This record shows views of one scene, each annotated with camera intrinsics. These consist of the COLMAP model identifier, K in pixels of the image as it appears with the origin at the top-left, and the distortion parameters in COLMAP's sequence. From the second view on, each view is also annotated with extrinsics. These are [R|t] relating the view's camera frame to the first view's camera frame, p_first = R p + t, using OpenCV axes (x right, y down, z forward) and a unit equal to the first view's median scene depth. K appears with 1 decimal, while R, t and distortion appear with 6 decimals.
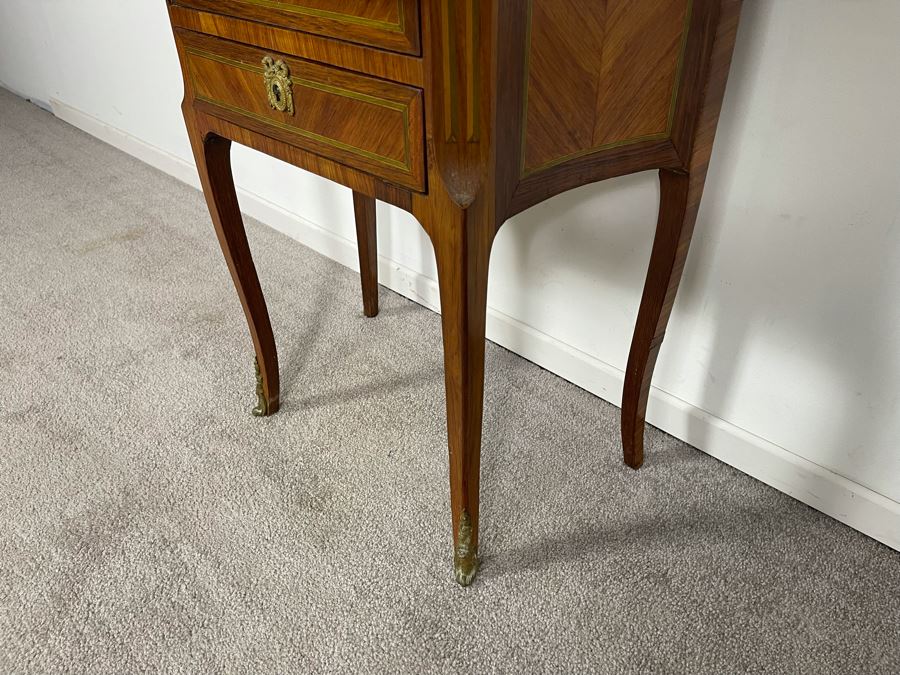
lens RADIAL K [[680.9, 0, 451.7], [0, 680.9, 324.8], [0, 0, 1]] dist [0.077430, -0.106992]
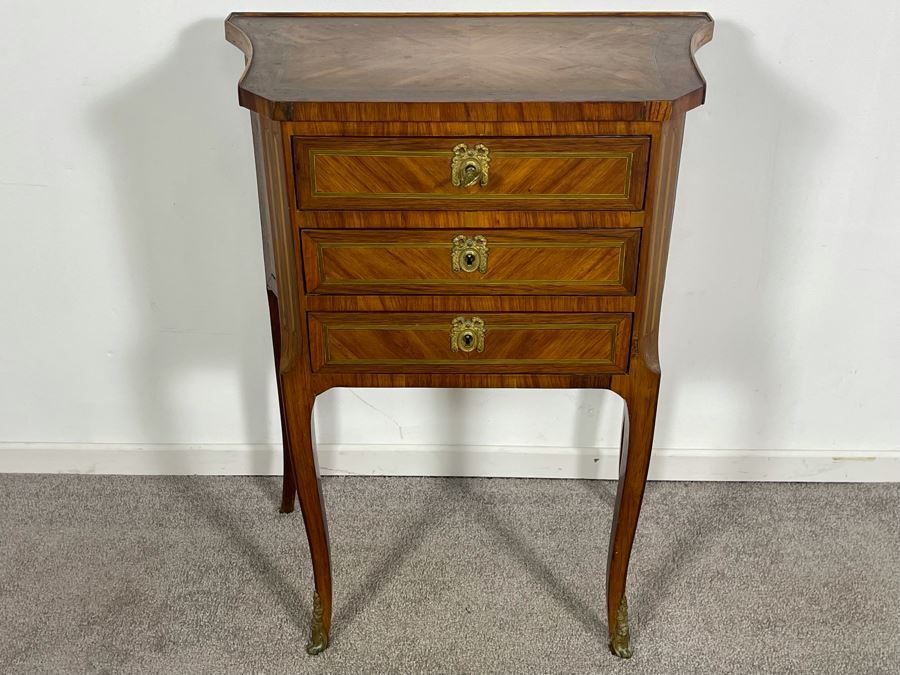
lens RADIAL K [[1056.6, 0, 444.2], [0, 1056.6, 321.9], [0, 0, 1]] dist [0.111953, -0.294714]
pose [[0.731087, -0.331095, 0.596563, -1.321655], [0.368488, 0.927483, 0.063175, -0.469334], [-0.574220, 0.173640, 0.800076, -0.484434]]
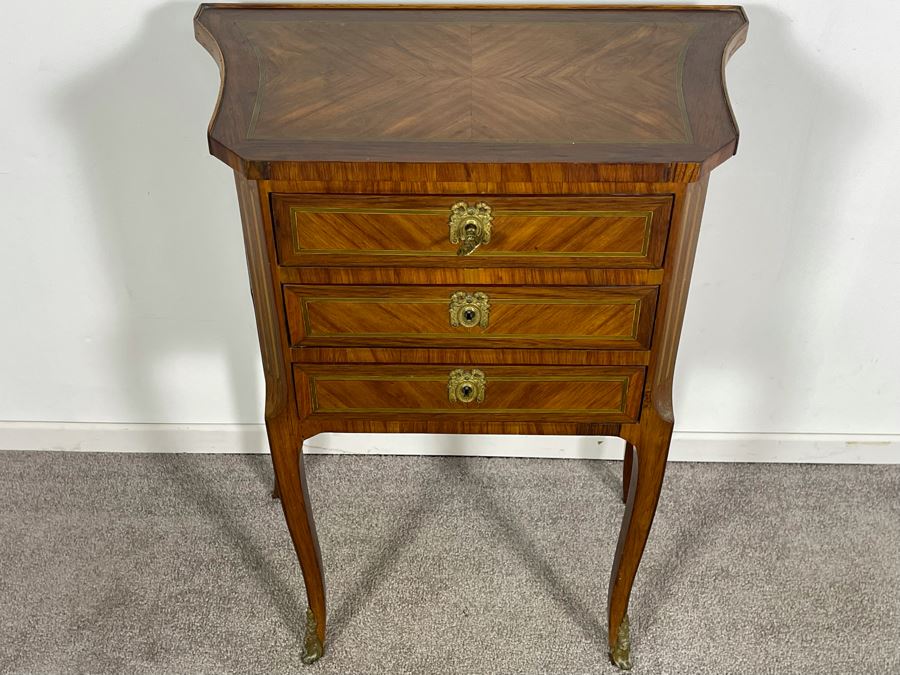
lens RADIAL K [[1056.6, 0, 444.2], [0, 1056.6, 321.9], [0, 0, 1]] dist [0.111953, -0.294714]
pose [[0.732686, -0.418803, 0.536447, -1.102941], [0.365541, 0.907056, 0.208877, -0.770279], [-0.574065, 0.043051, 0.817677, -0.407564]]
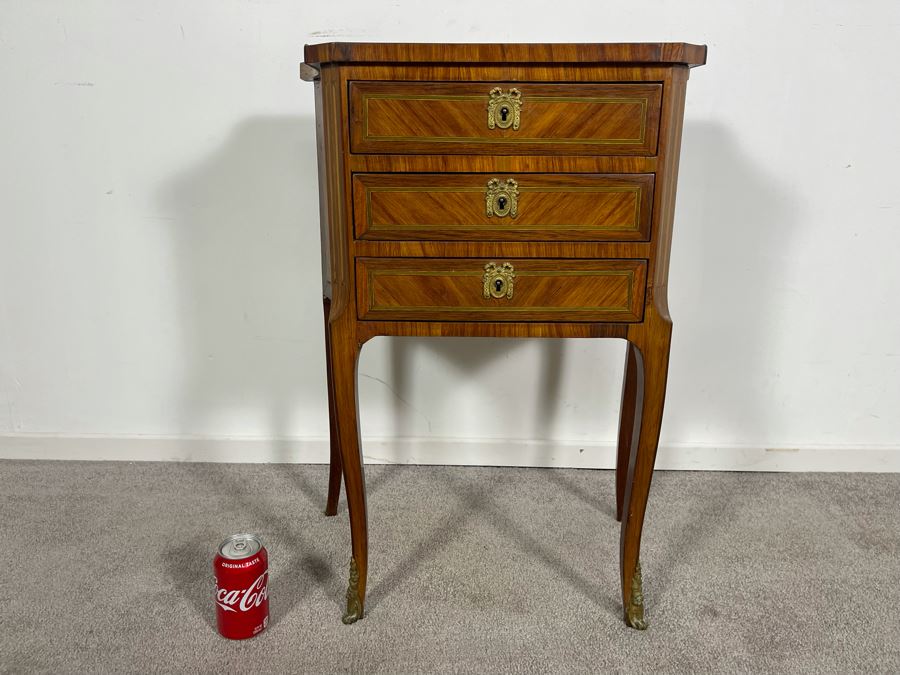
lens RADIAL K [[677.5, 0, 445.9], [0, 677.5, 334.2], [0, 0, 1]] dist [0.050493, -0.049820]
pose [[0.733812, -0.165868, 0.658793, -1.162601], [0.360095, 0.917267, -0.170154, -0.048025], [-0.576066, 0.362089, 0.732829, 0.086297]]
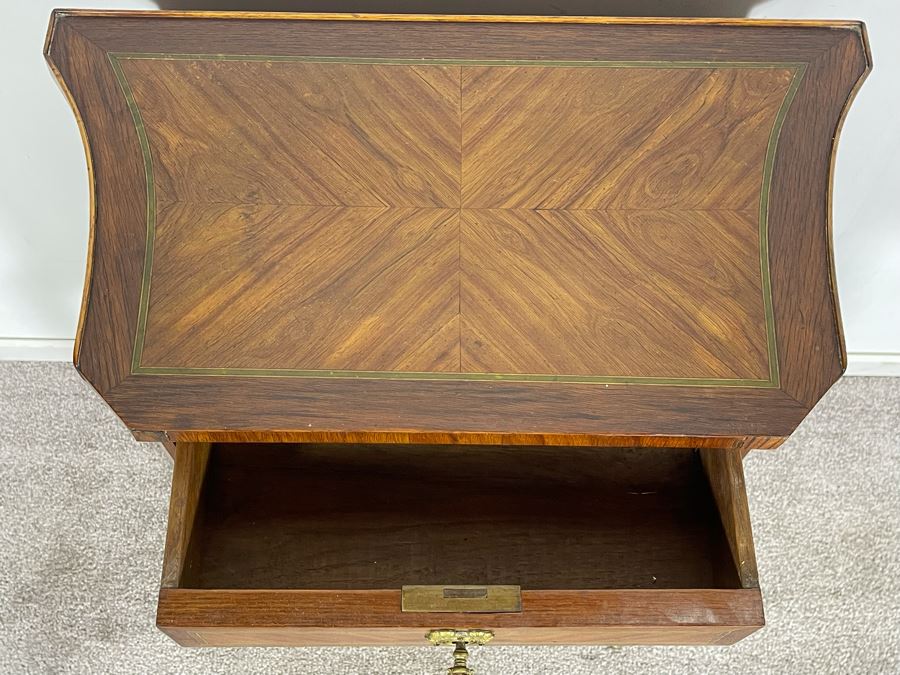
lens RADIAL K [[1065.2, 0, 447.1], [0, 1065.2, 308.7], [0, 0, 1]] dist [0.106191, -0.252946]
pose [[0.726078, -0.599734, 0.336349, -0.512725], [0.353806, 0.745284, 0.565131, -1.291800], [-0.589604, -0.291326, 0.753323, 0.005956]]
